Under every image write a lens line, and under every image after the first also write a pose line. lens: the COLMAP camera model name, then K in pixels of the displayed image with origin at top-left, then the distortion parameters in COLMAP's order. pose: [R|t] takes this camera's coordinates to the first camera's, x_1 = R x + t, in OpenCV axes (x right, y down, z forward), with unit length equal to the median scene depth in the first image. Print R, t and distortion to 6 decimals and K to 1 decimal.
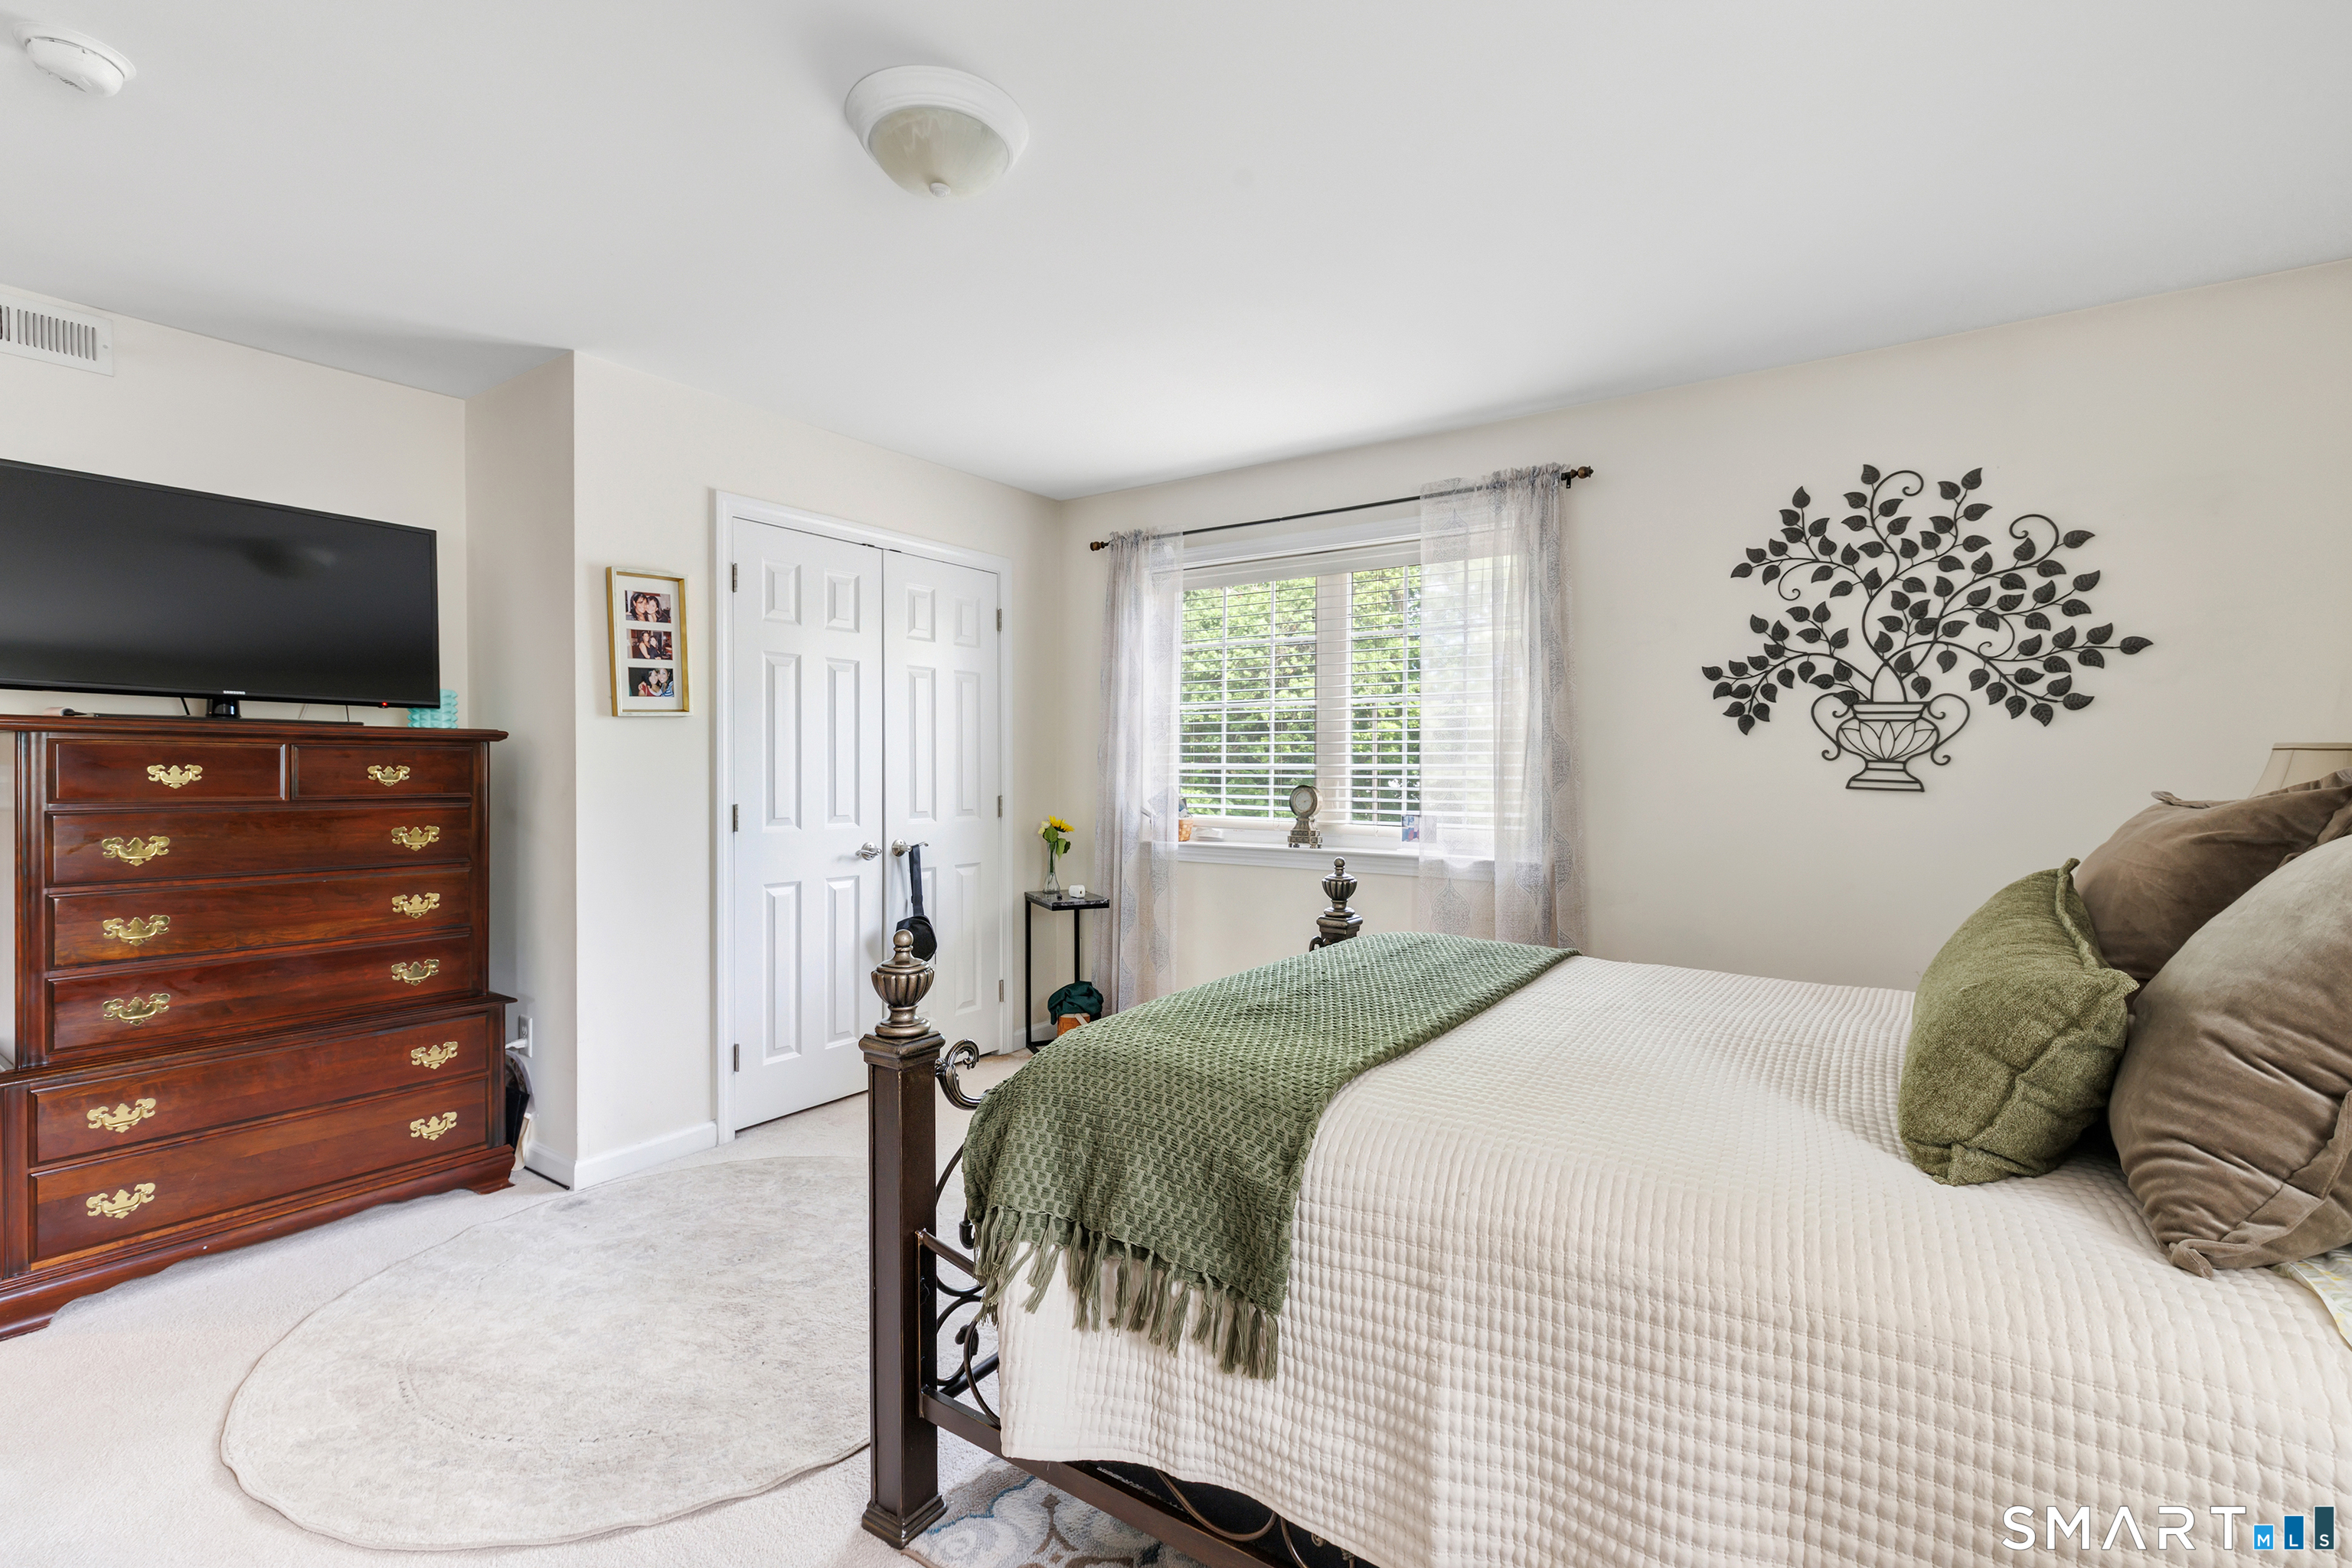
lens RADIAL K [[1043.1, 0, 1180.9], [0, 1043.1, 769.9], [0, 0, 1]] dist [-0.001236, 0.000189]
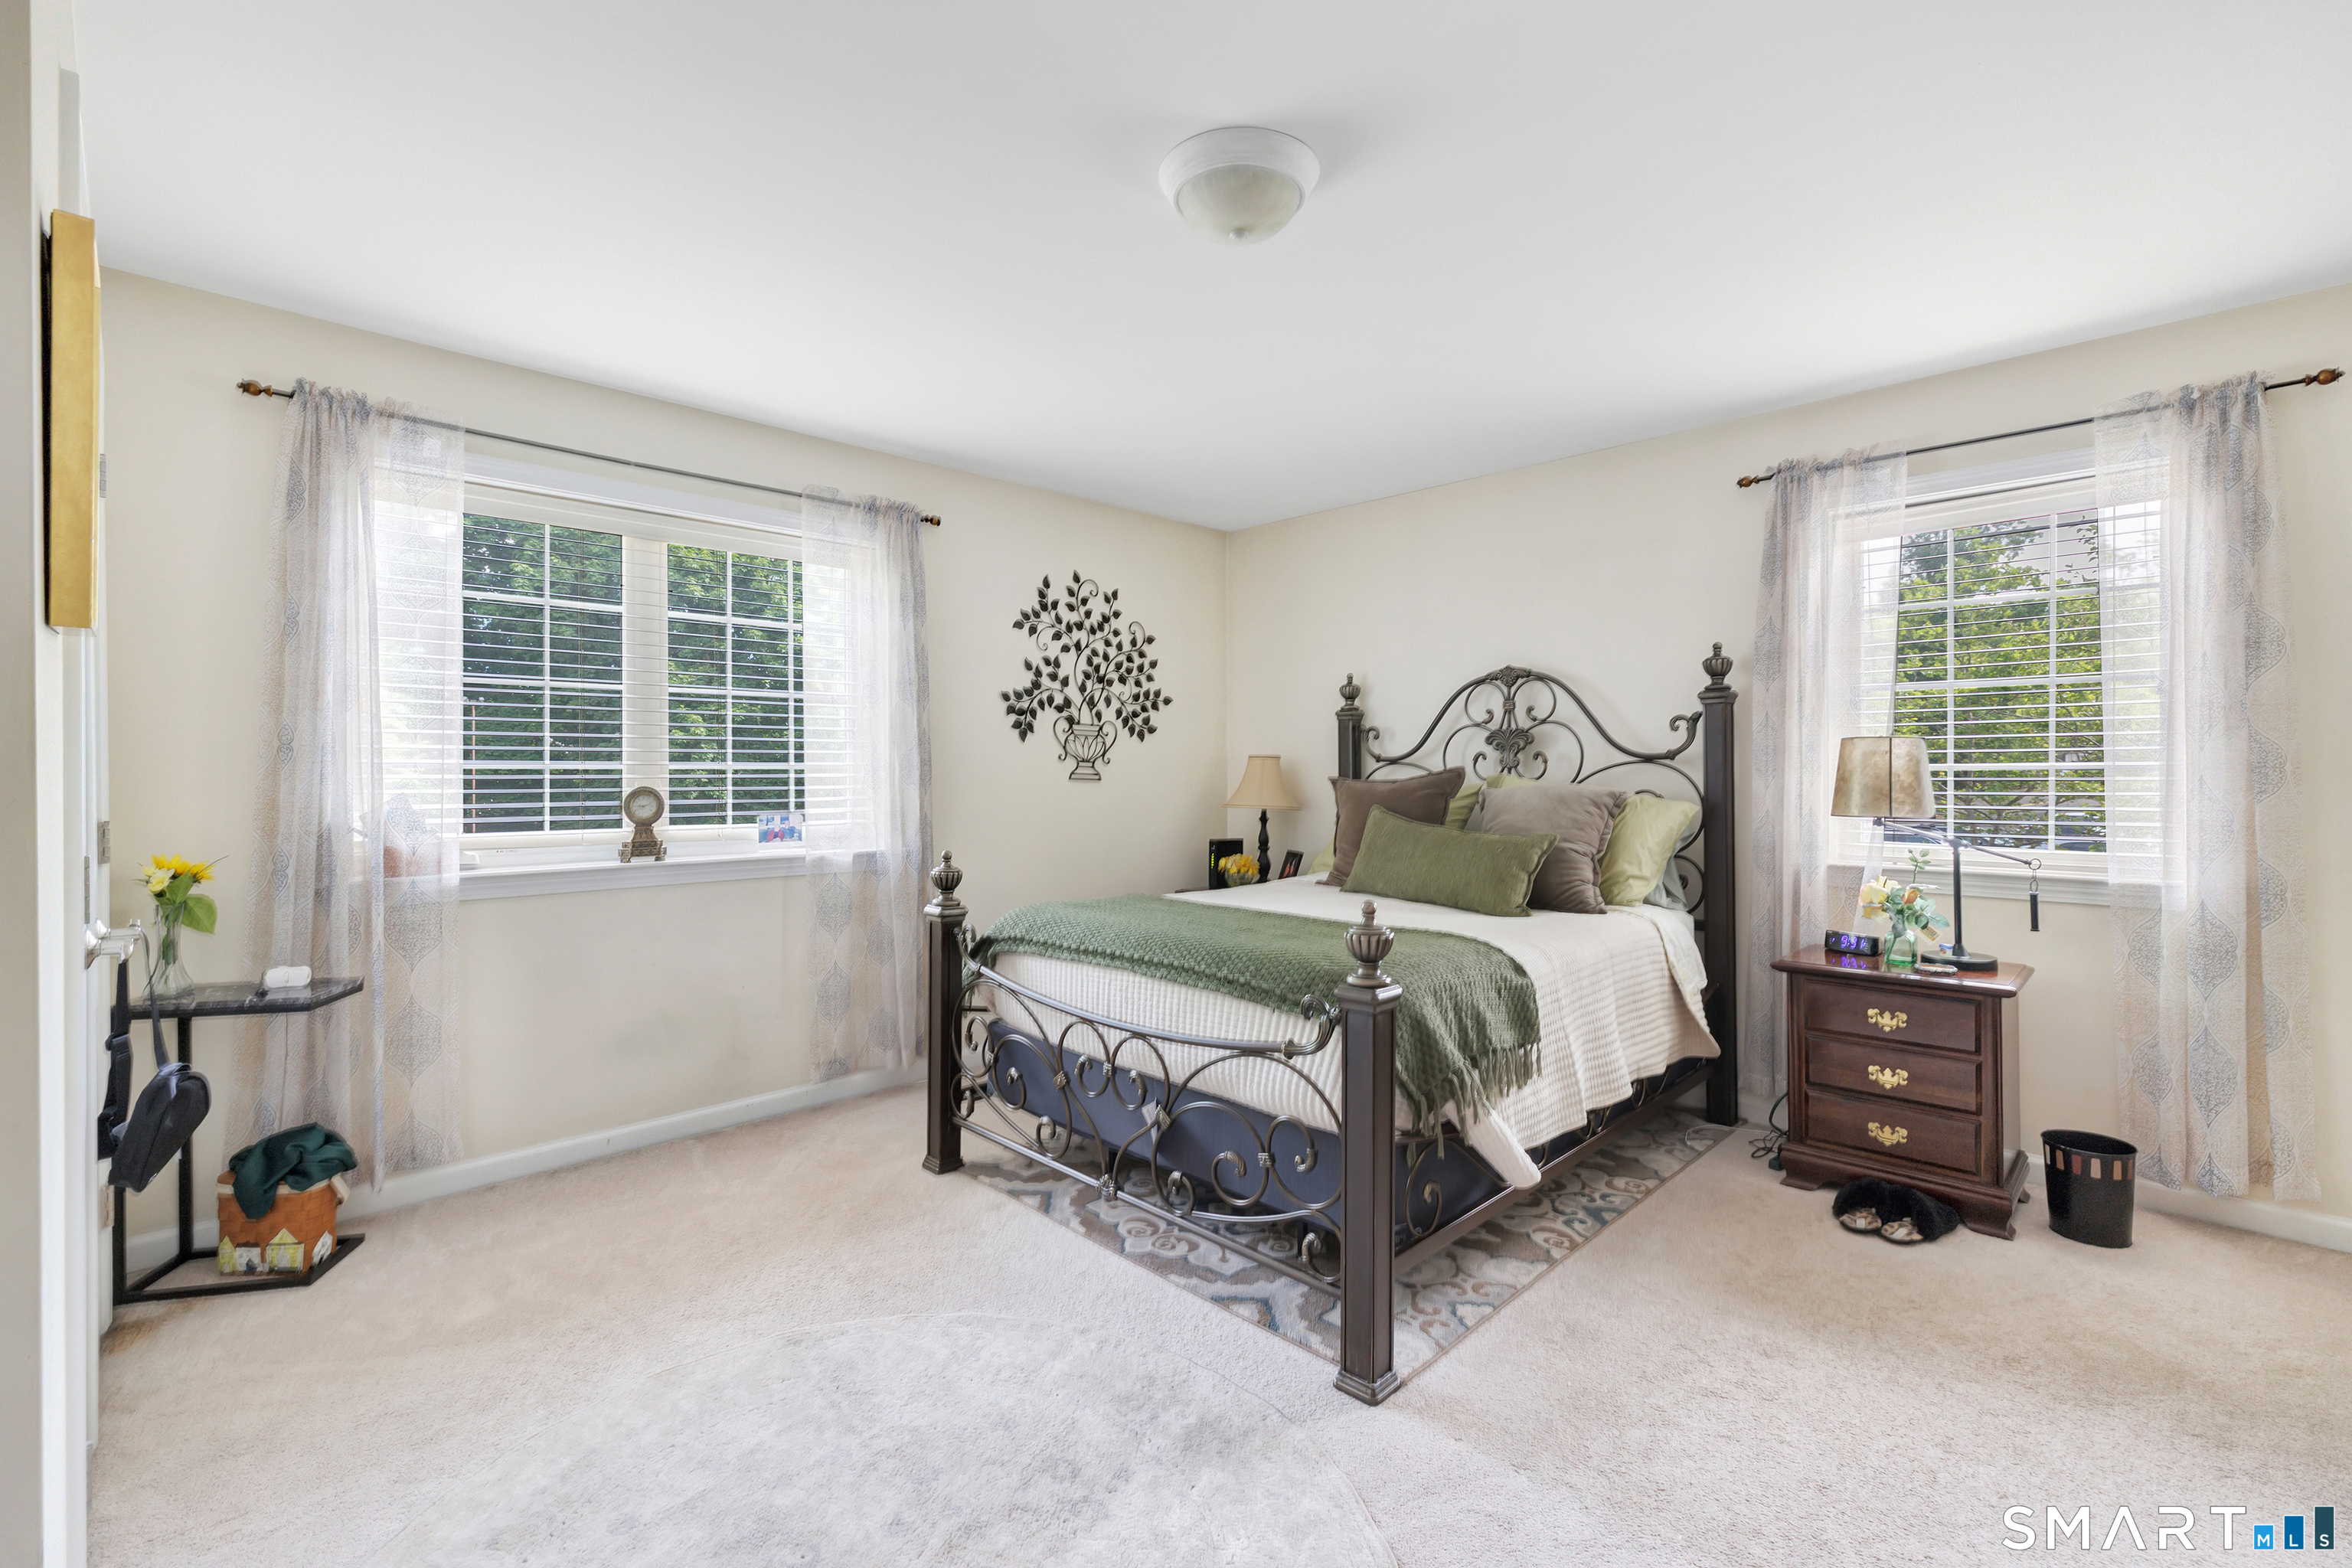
lens RADIAL K [[1043.1, 0, 1180.9], [0, 1043.1, 769.9], [0, 0, 1]] dist [-0.001236, 0.000189]
pose [[0.176721, -0.002391, 0.984258, -0.845396], [0.005992, 0.999981, 0.001354, 0.002631], [-0.984243, 0.005658, 0.176732, 0.571449]]
